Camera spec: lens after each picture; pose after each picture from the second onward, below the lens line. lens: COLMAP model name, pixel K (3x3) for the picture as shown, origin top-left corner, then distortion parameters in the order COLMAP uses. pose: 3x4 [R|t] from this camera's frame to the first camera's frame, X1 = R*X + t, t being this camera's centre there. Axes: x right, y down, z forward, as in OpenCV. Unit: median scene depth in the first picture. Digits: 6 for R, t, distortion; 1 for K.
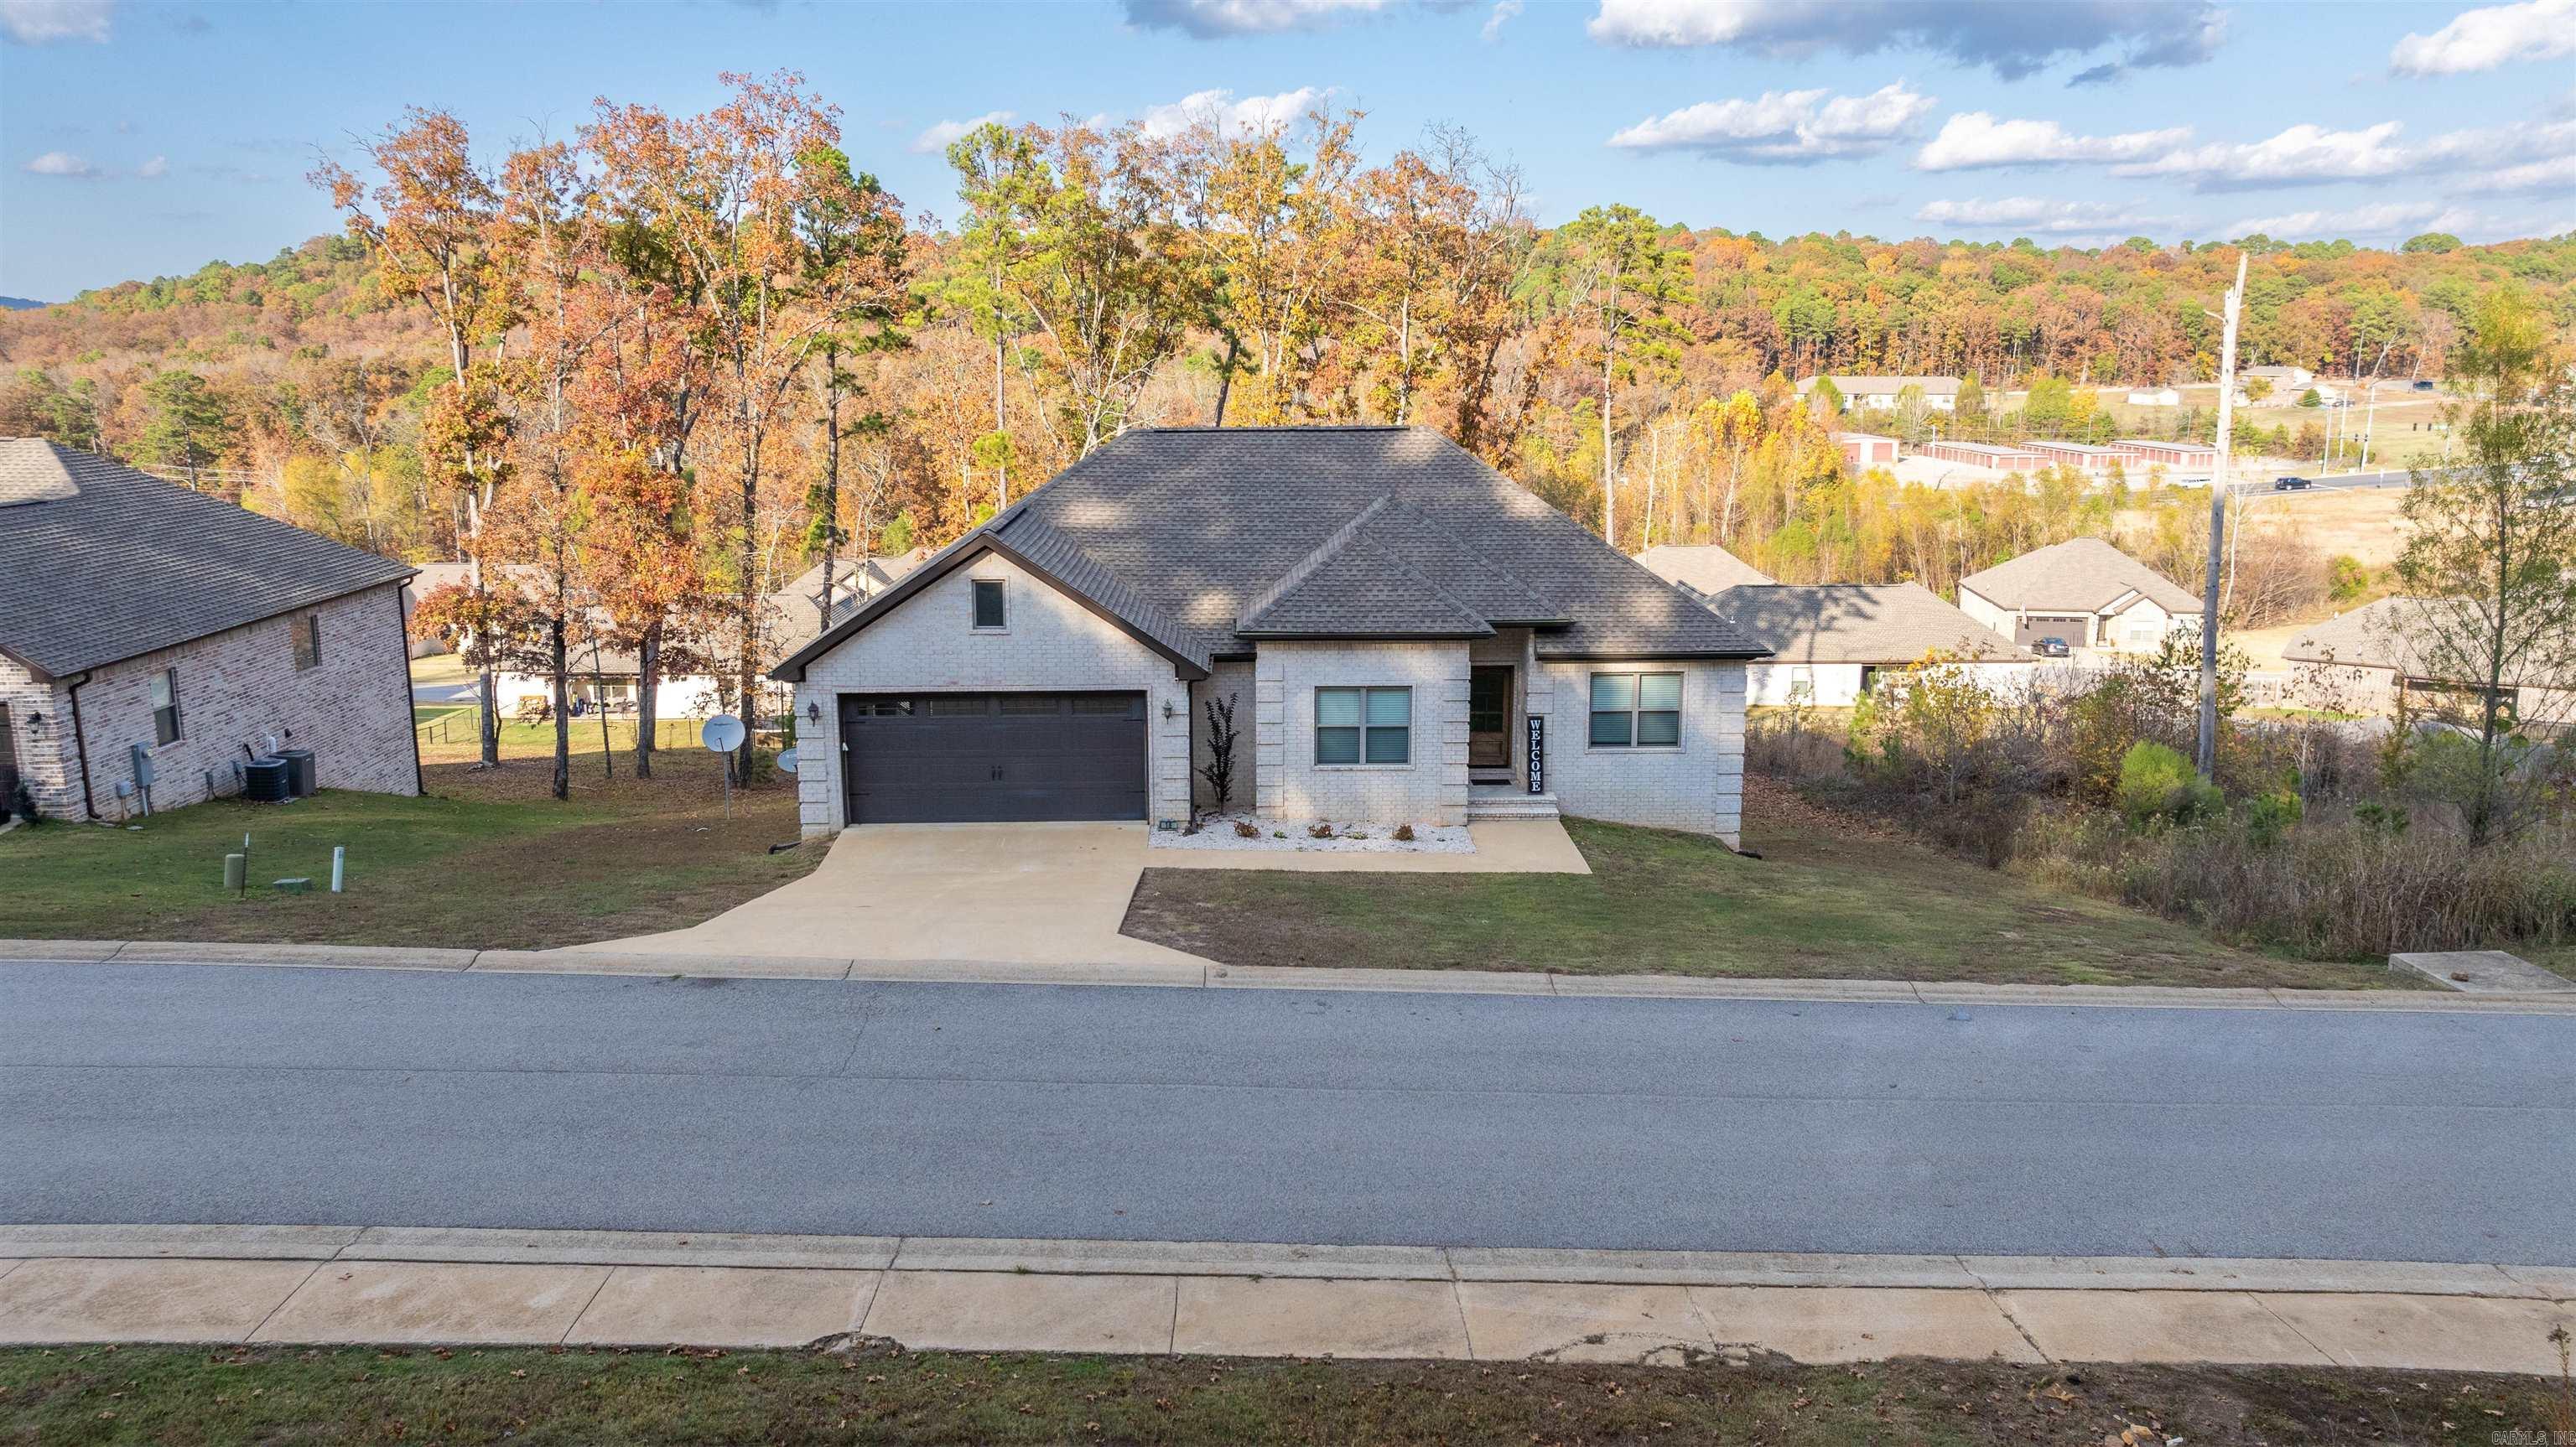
lens RADIAL K [[1760.3, 0, 1288.0], [0, 1760.3, 723.5], [0, 0, 1]] dist [-0.018035, 0.001568]
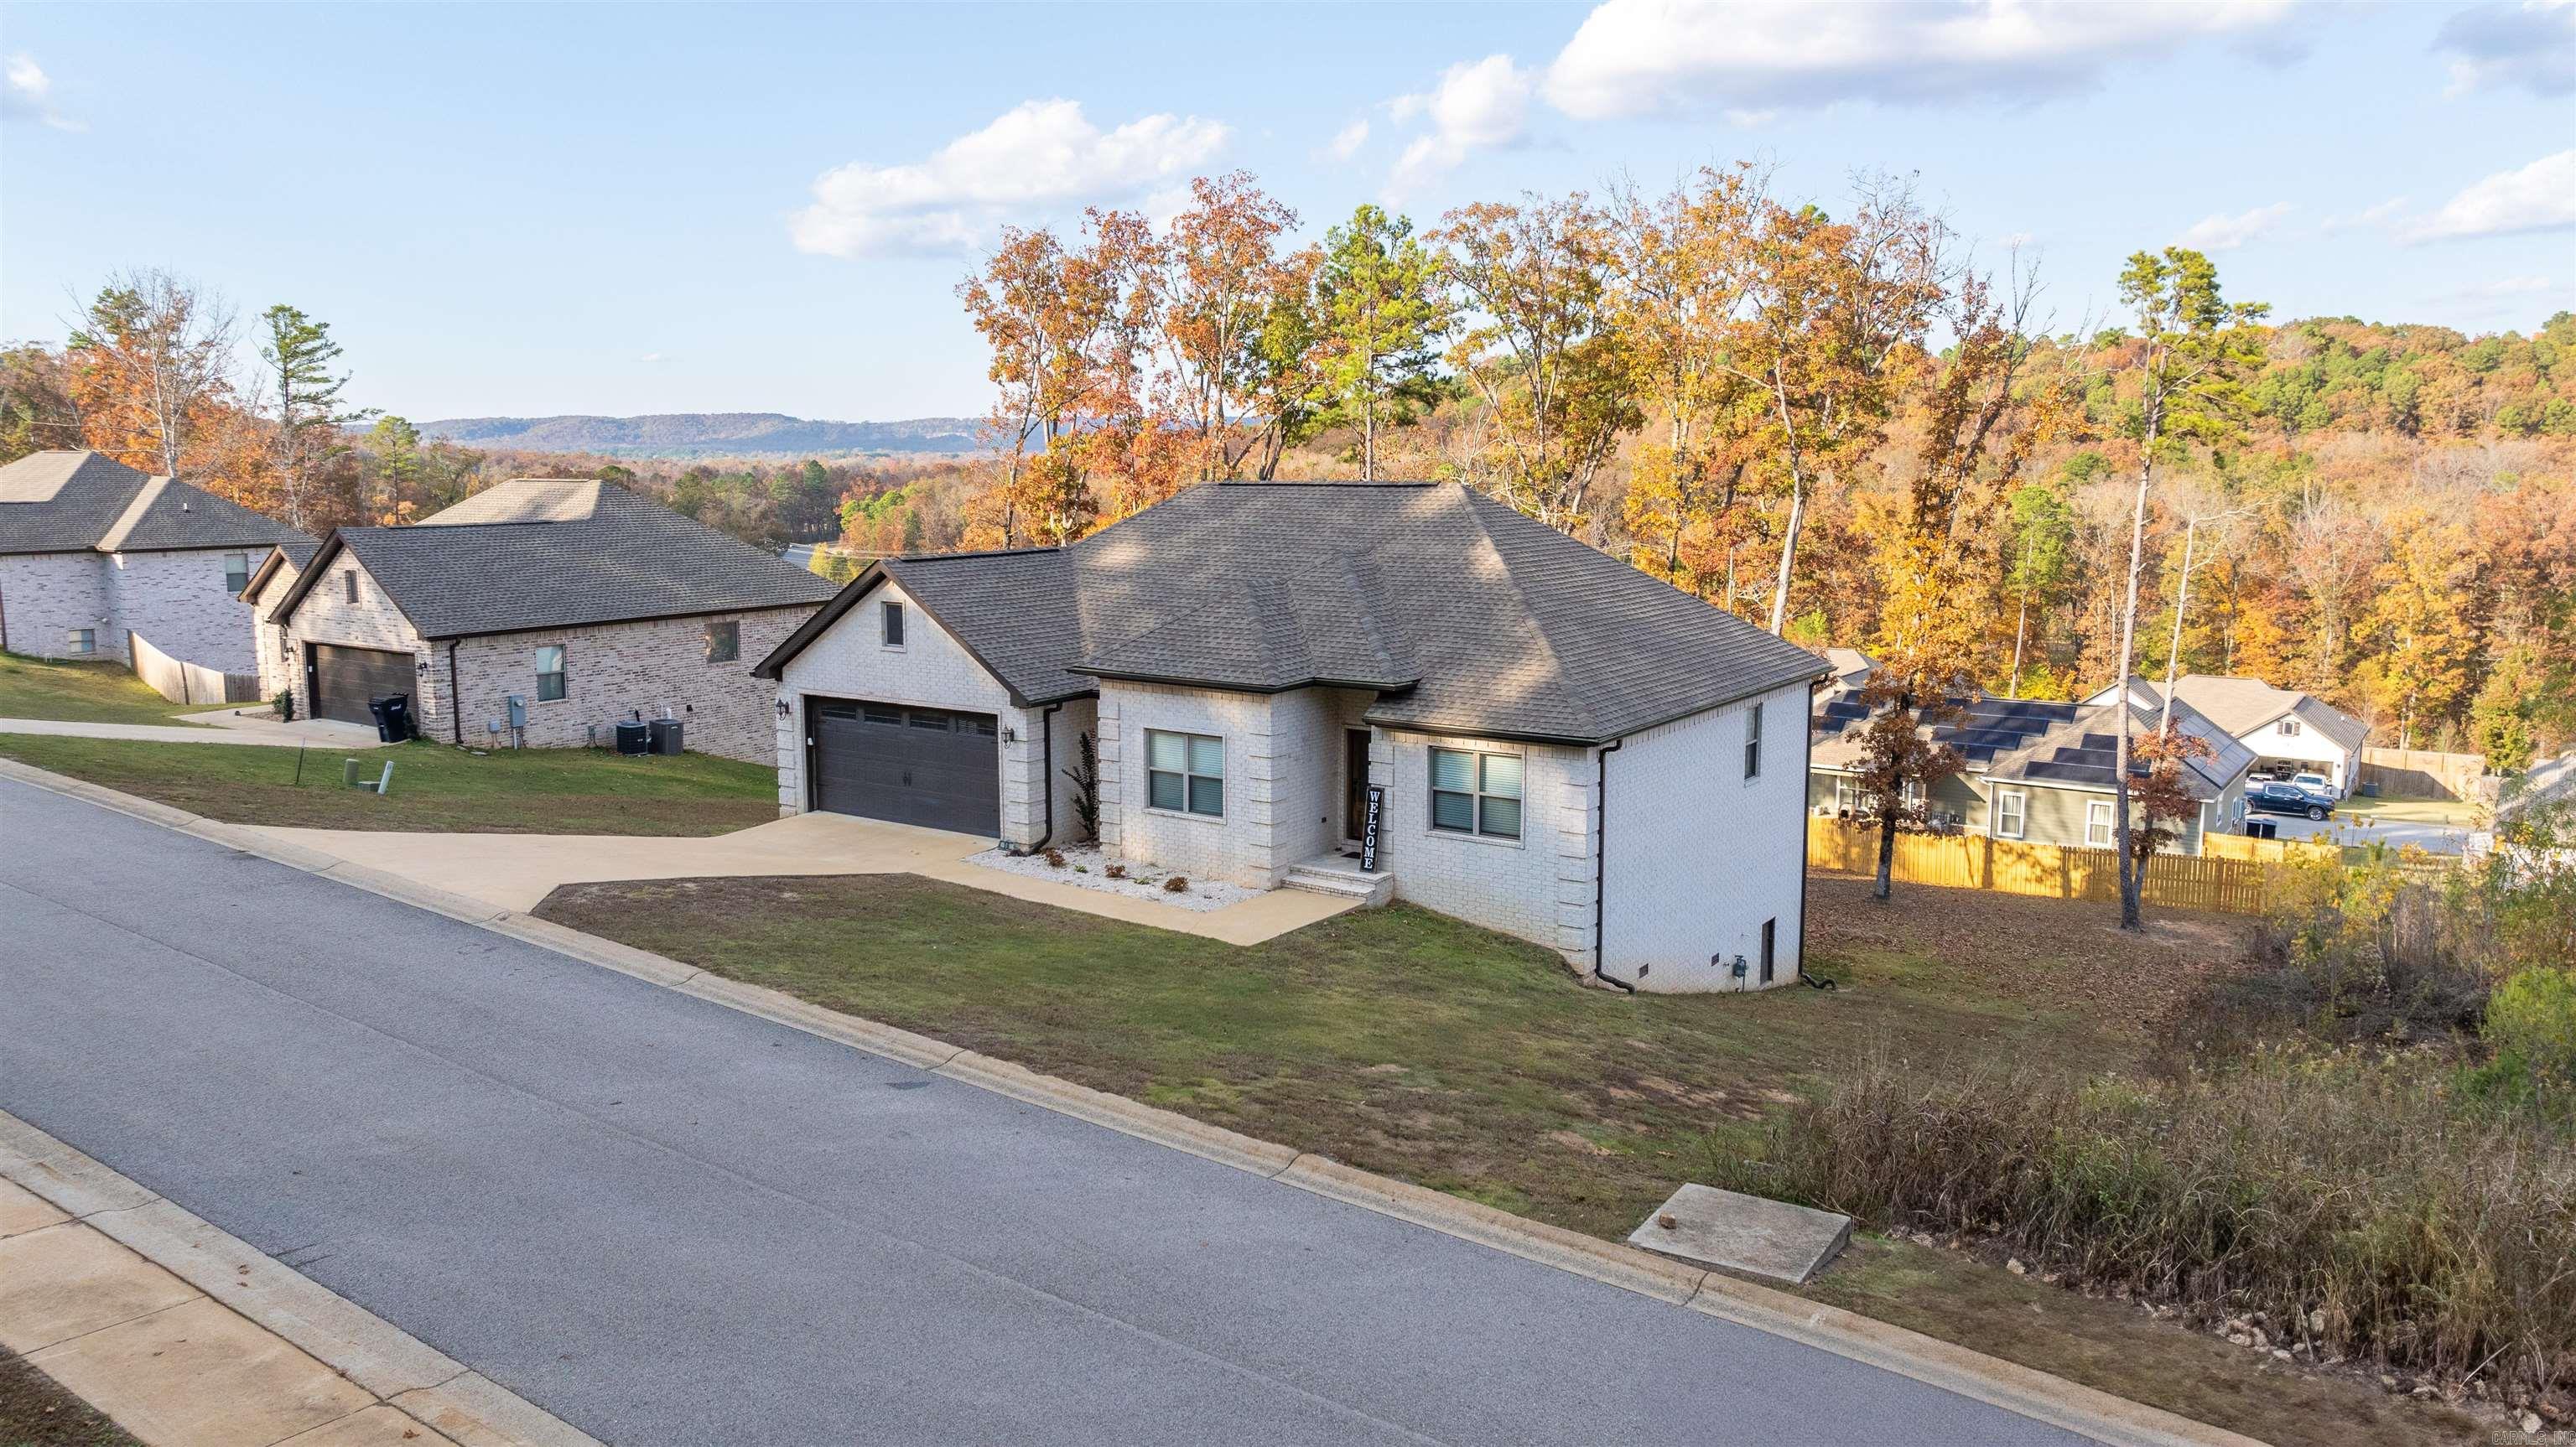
lens RADIAL K [[1760.3, 0, 1288.0], [0, 1760.3, 723.5], [0, 0, 1]] dist [-0.018035, 0.001568]
pose [[0.815838, 0.088907, -0.571405, 0.647335], [-0.123360, 0.992123, -0.021763, -0.011742], [0.564969, 0.088244, 0.820380, 0.228077]]
